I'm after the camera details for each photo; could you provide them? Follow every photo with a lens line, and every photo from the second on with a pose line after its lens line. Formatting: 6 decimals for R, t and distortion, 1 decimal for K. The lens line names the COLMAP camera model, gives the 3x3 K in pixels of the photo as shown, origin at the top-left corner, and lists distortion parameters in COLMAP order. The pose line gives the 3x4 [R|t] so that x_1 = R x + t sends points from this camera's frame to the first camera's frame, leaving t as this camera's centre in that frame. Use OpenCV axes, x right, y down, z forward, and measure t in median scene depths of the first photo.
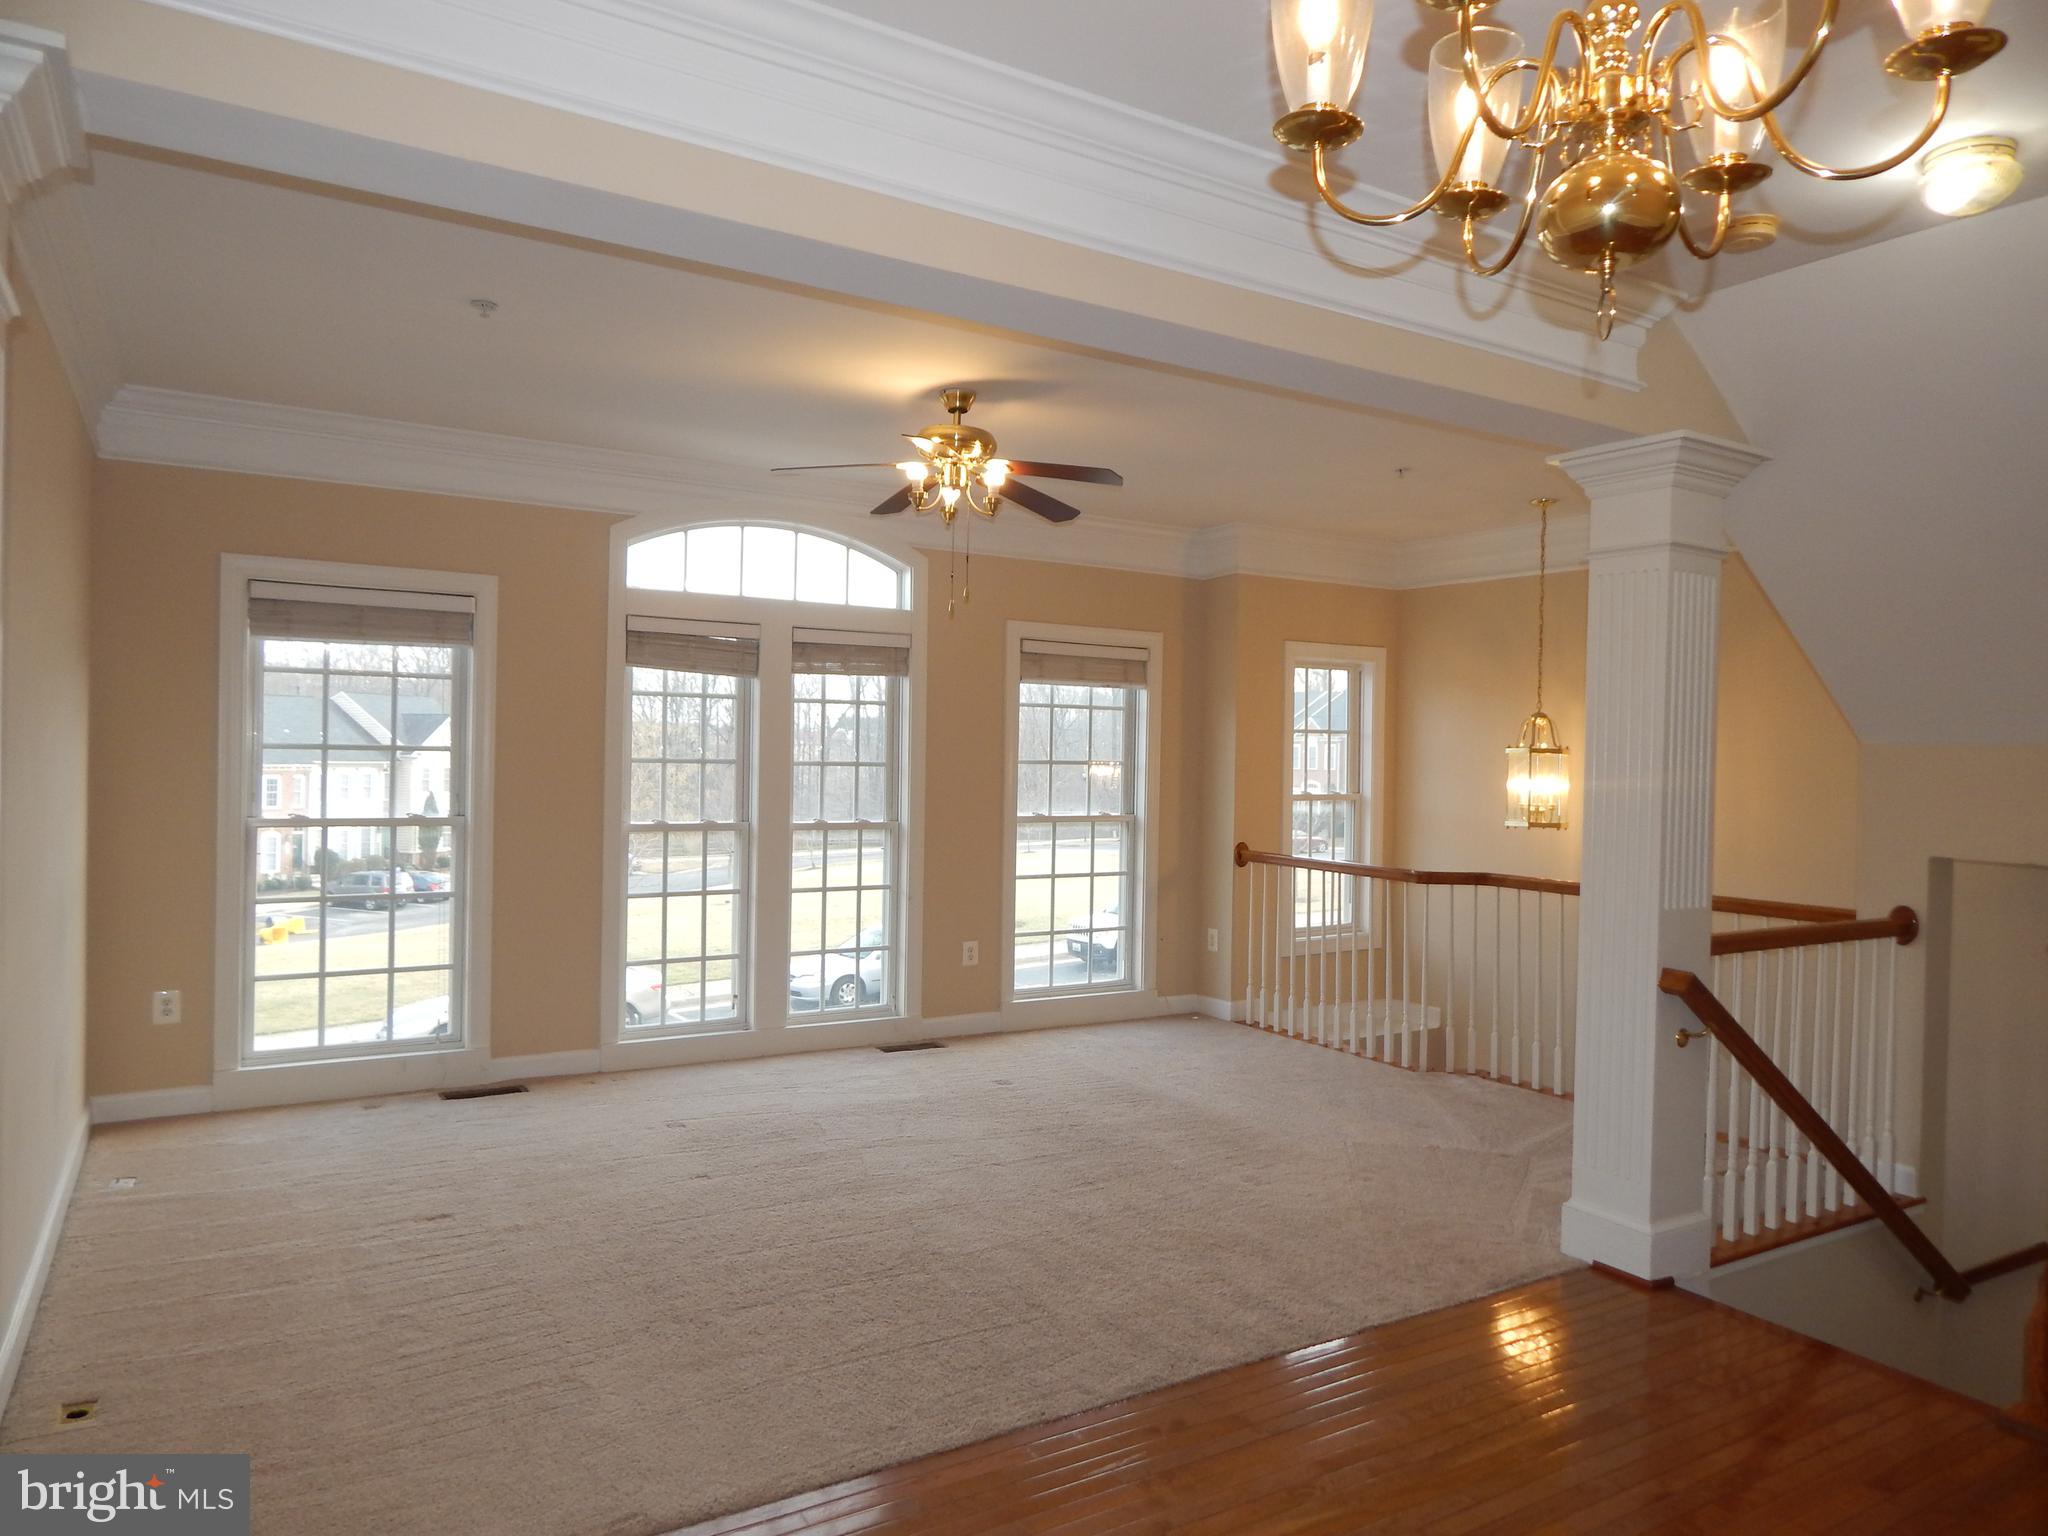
lens RADIAL K [[1345.4, 0, 1028.5], [0, 1345.4, 767.2], [0, 0, 1]] dist [0.006923, -0.010029]
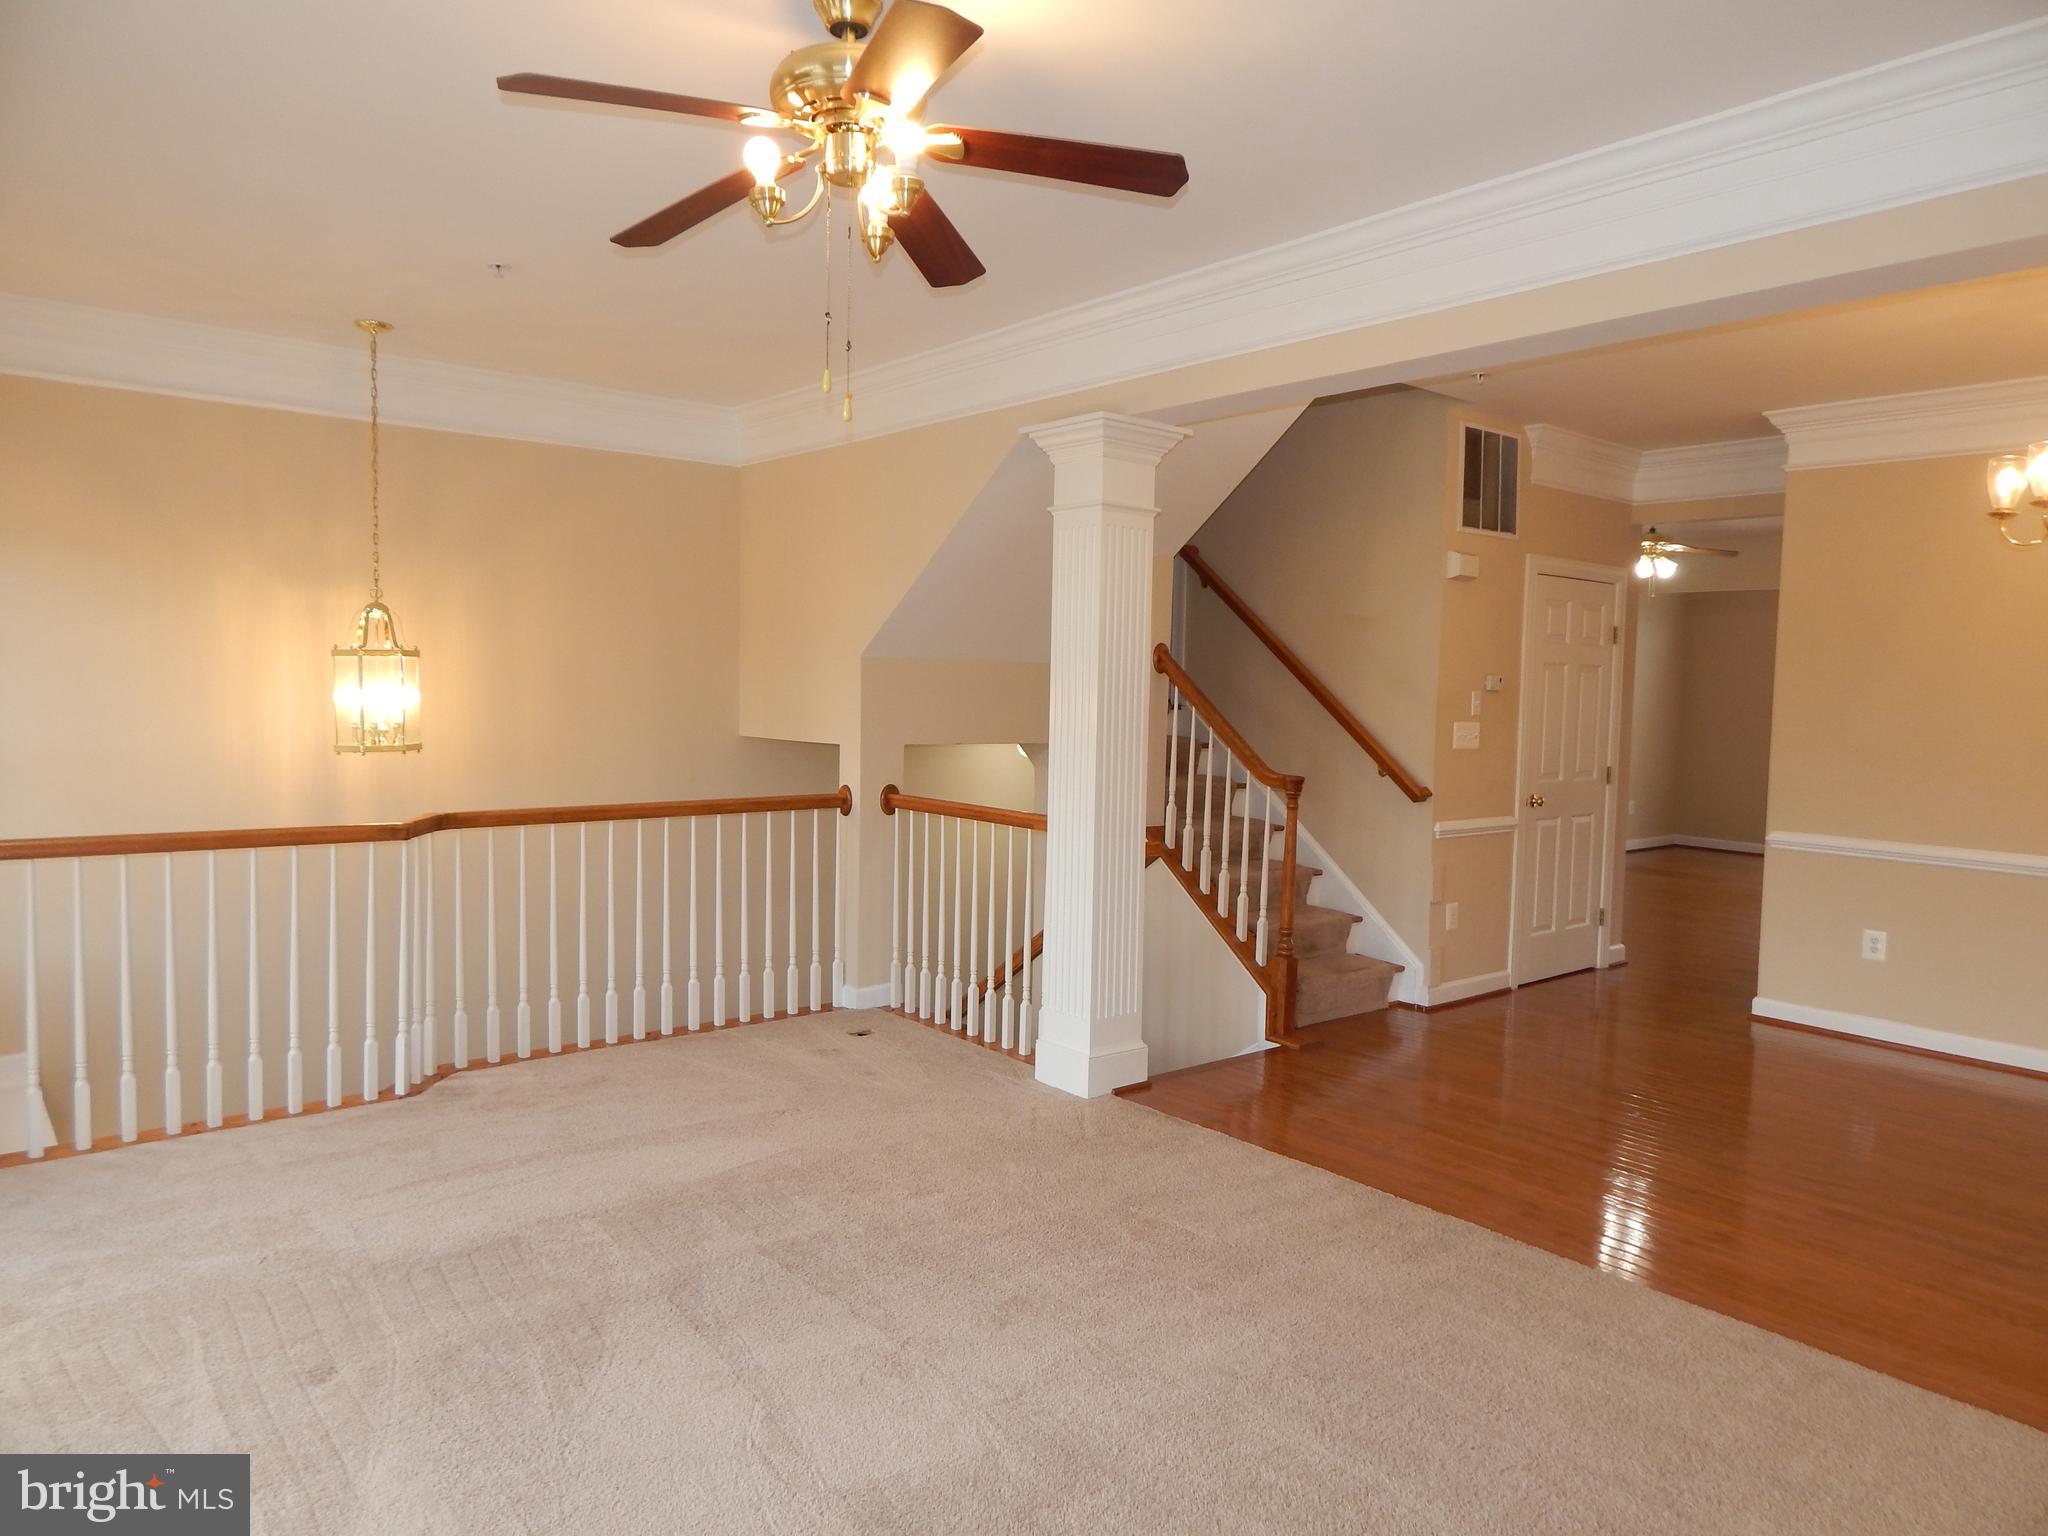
lens RADIAL K [[1345.4, 0, 1038.0], [0, 1345.4, 754.9], [0, 0, 1]] dist [0.006923, -0.010029]
pose [[-0.144481, -0.073690, 0.986760, -0.572593], [-0.013021, 0.997278, 0.072569, -0.018401], [-0.989422, -0.002364, -0.145047, 0.944592]]
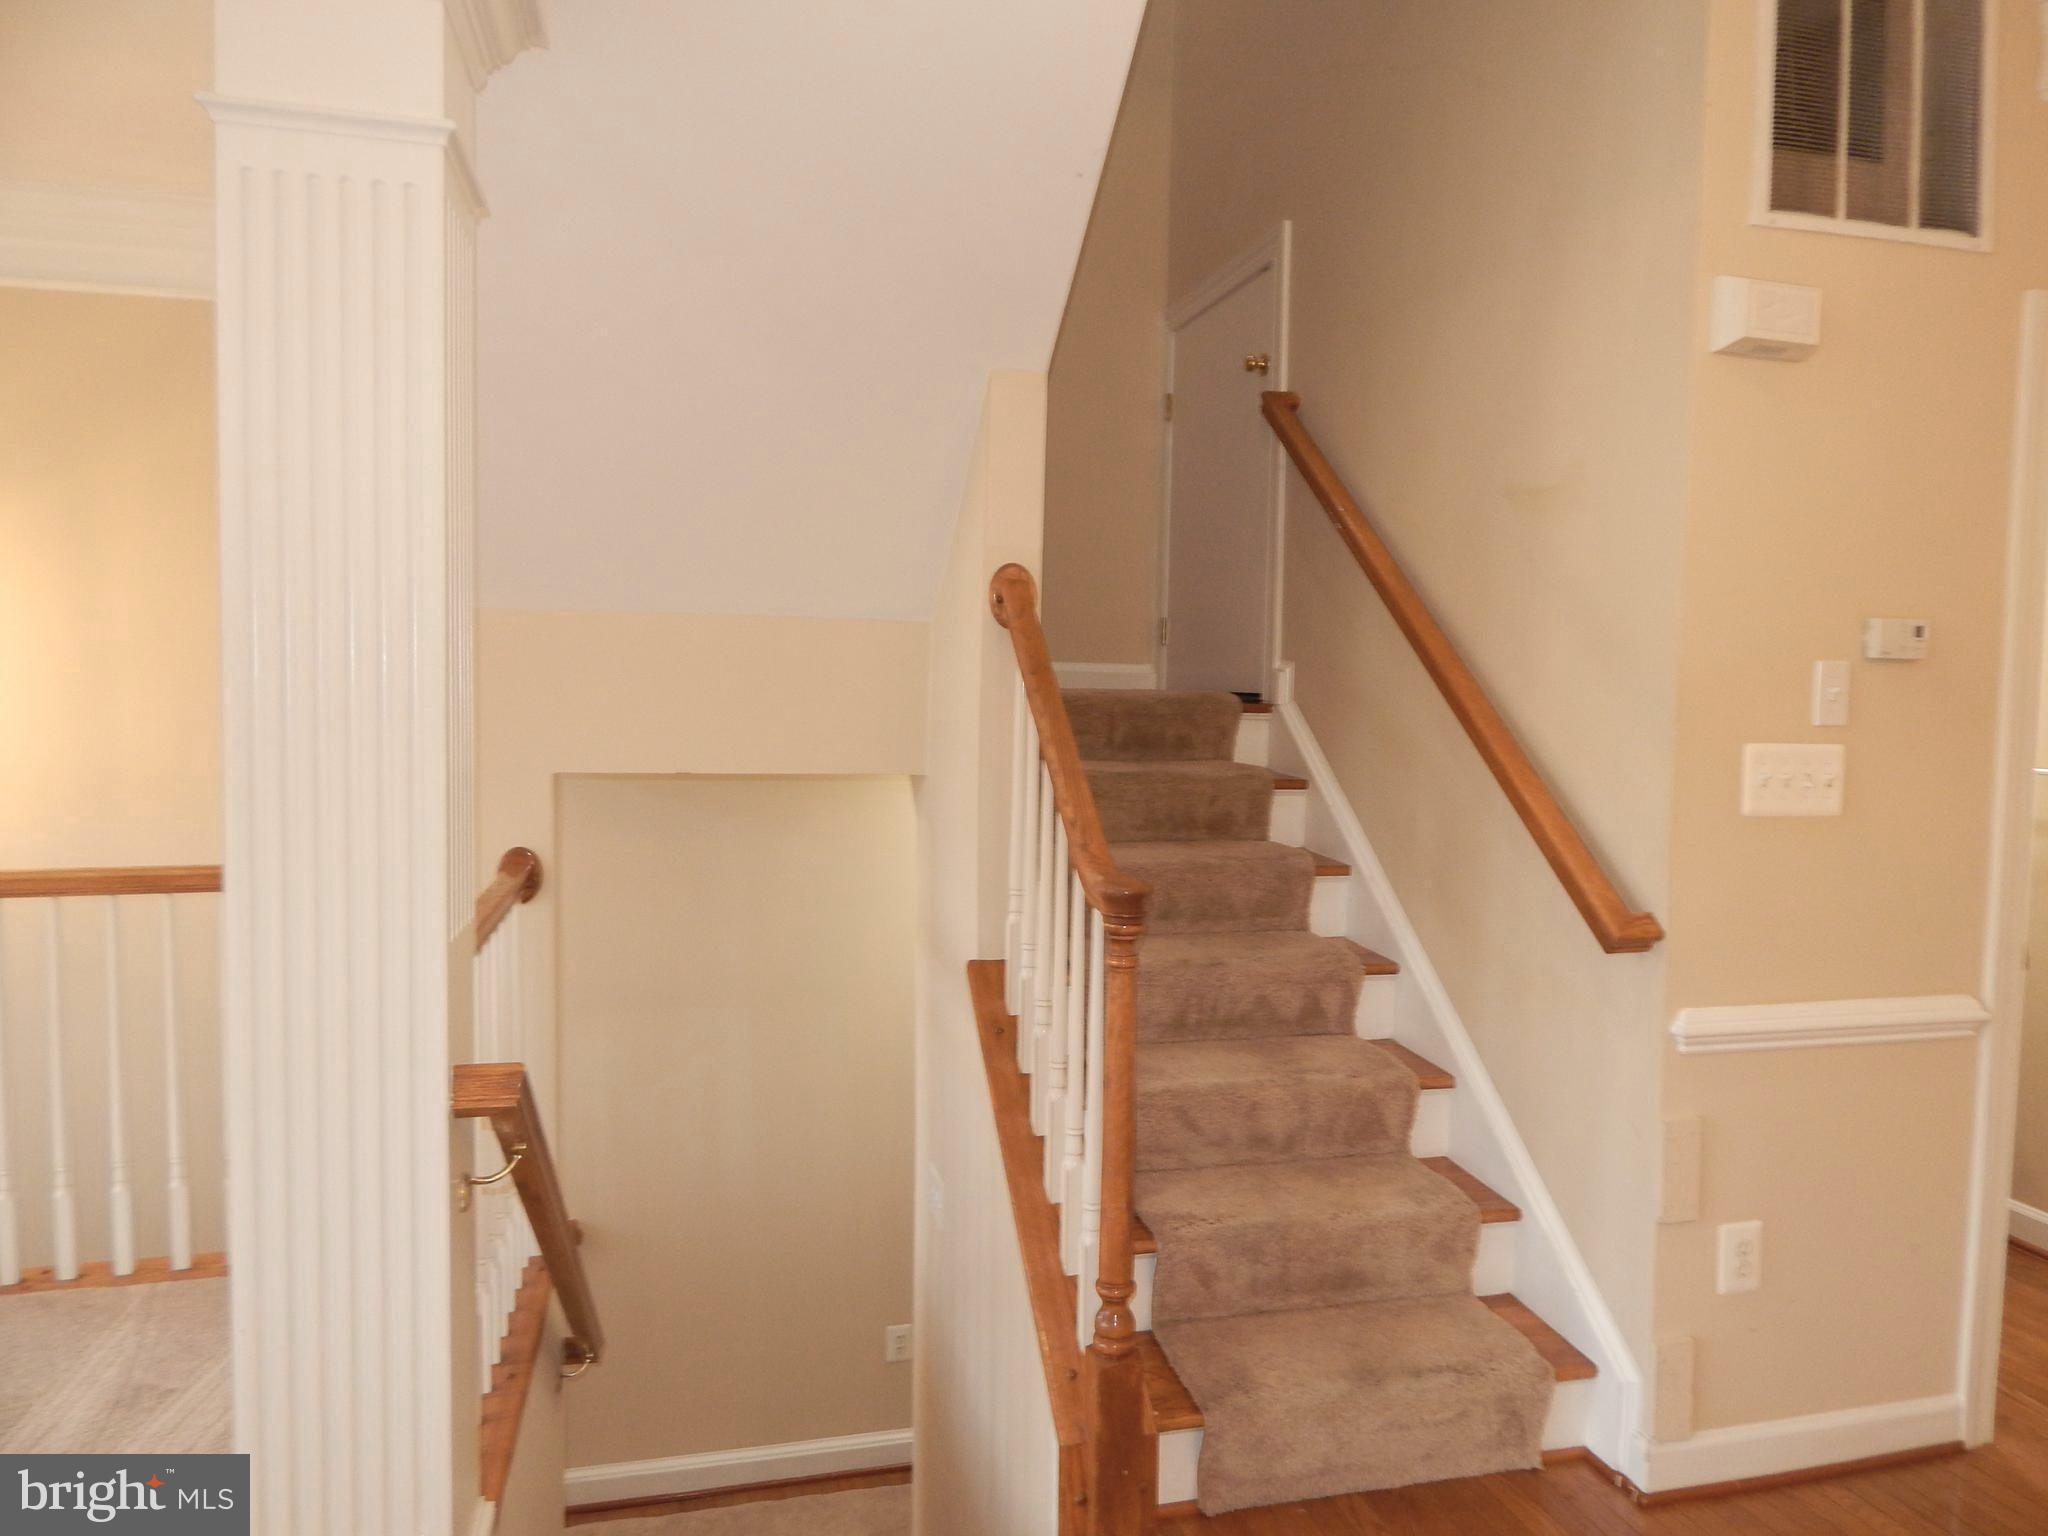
lens RADIAL K [[1345.4, 0, 1028.9], [0, 1345.4, 757.5], [0, 0, 1]] dist [0.006923, -0.010029]
pose [[0.289431, -0.067092, 0.954845, 0.064849], [0.000553, 0.997552, 0.069925, 0.008289], [-0.957199, -0.019710, 0.288759, 0.500760]]
